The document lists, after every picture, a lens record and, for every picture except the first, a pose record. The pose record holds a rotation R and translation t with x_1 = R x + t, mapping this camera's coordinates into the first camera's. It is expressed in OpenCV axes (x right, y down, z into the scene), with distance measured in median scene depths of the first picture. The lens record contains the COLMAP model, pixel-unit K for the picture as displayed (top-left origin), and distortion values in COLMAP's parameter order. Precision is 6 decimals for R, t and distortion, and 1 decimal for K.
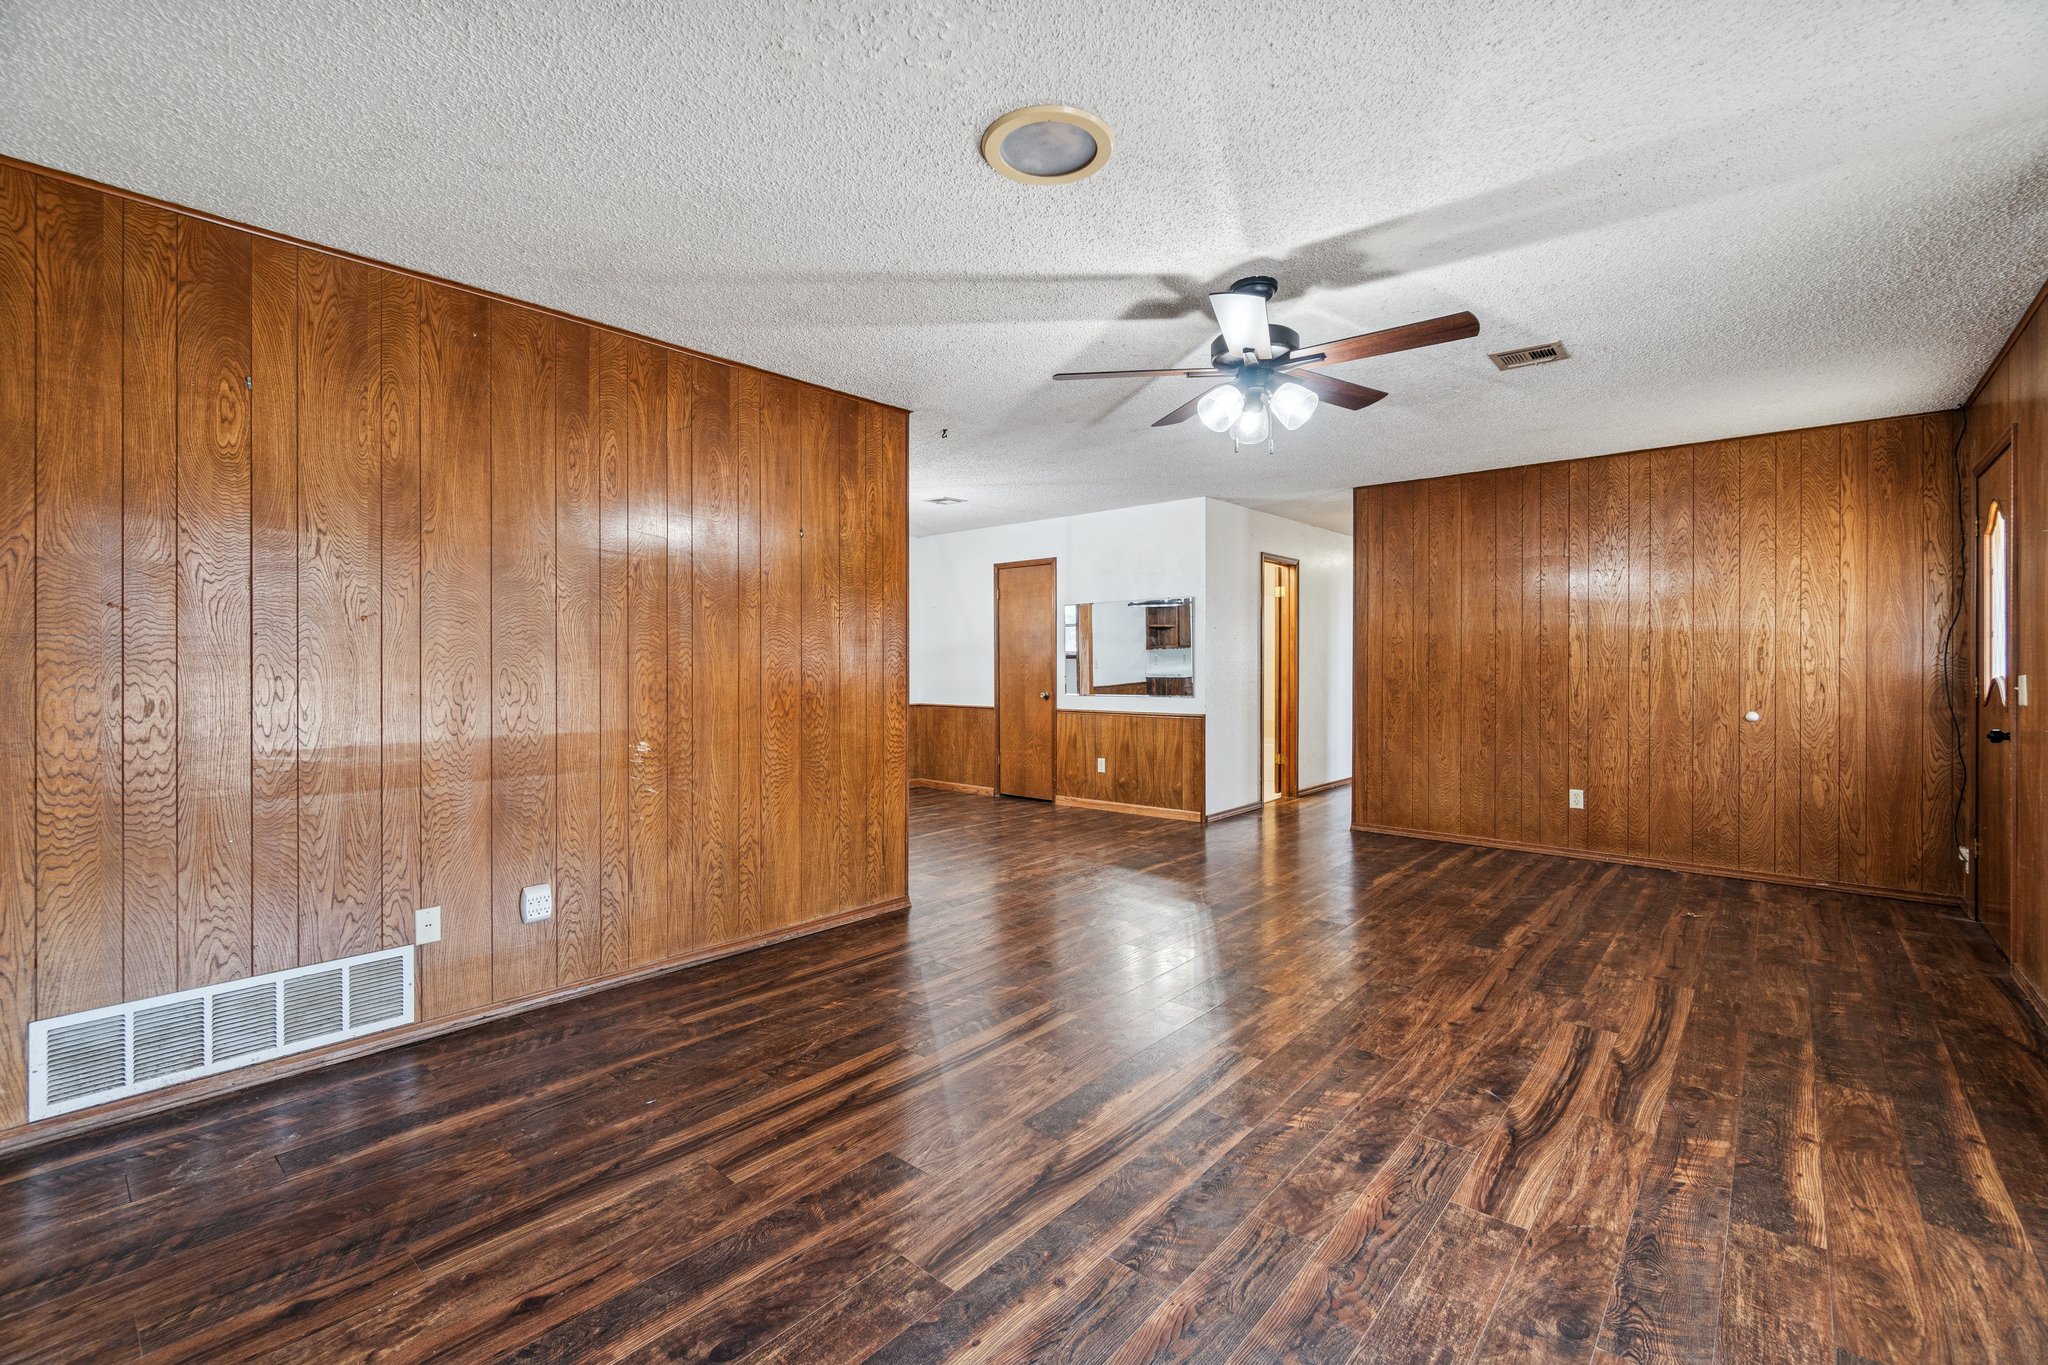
lens RADIAL K [[879.8, 0, 1015.9], [0, 879.8, 664.0], [0, 0, 1]] dist [-0.007053, 0.002472]
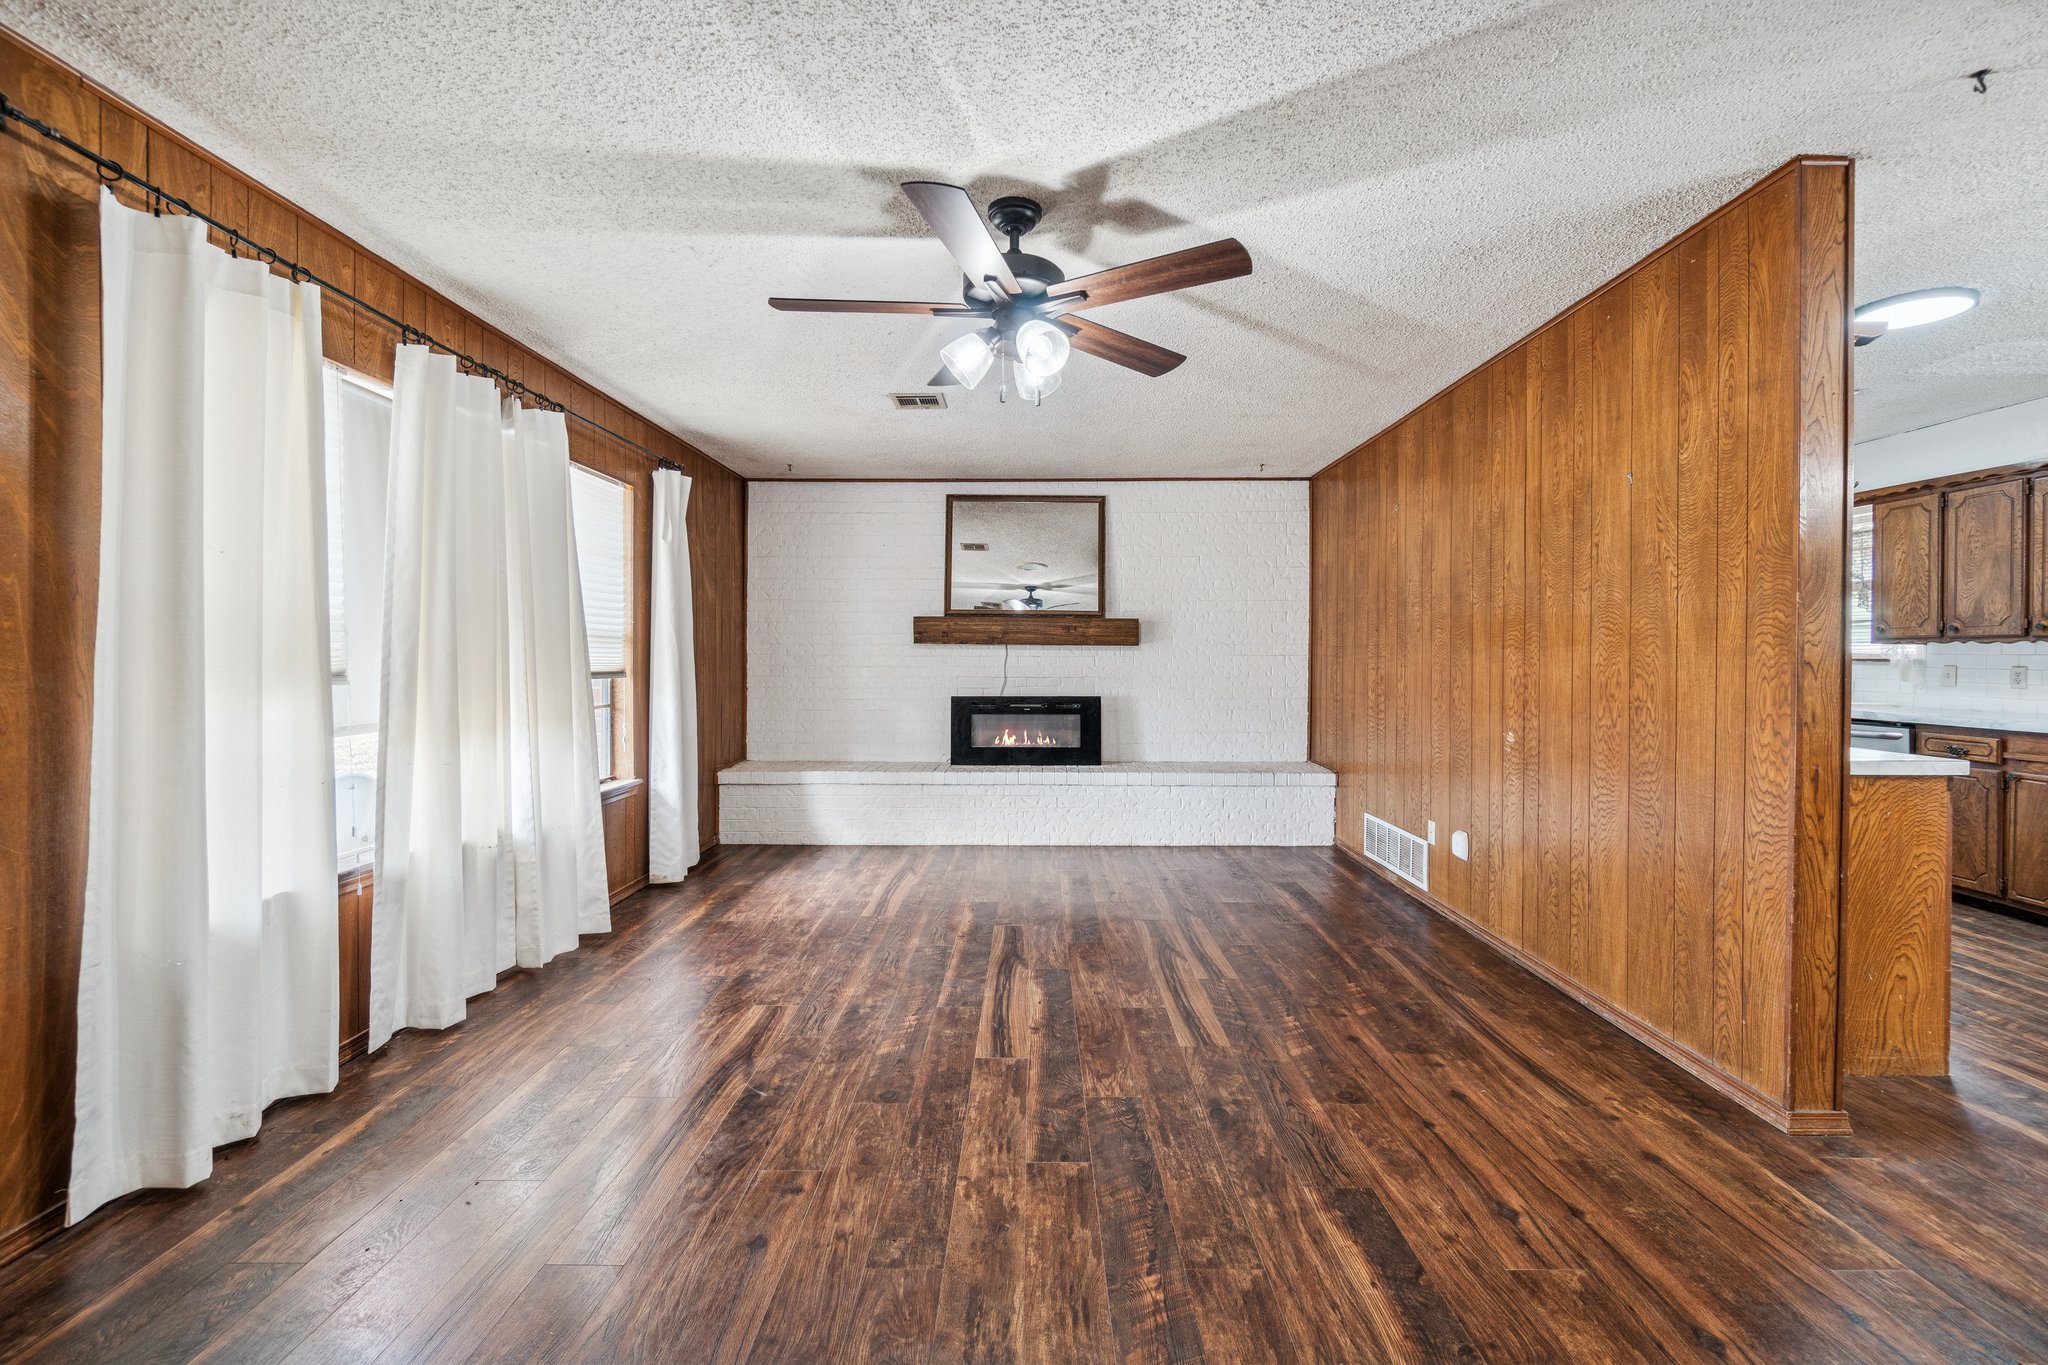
lens RADIAL K [[879.8, 0, 1043.3], [0, 879.8, 668.8], [0, 0, 1]] dist [-0.007053, 0.002472]
pose [[-0.742936, 0.008254, -0.669312, 0.726382], [-0.000543, 0.999916, 0.012934, -0.001071], [0.669363, 0.009972, -0.742869, 1.464087]]
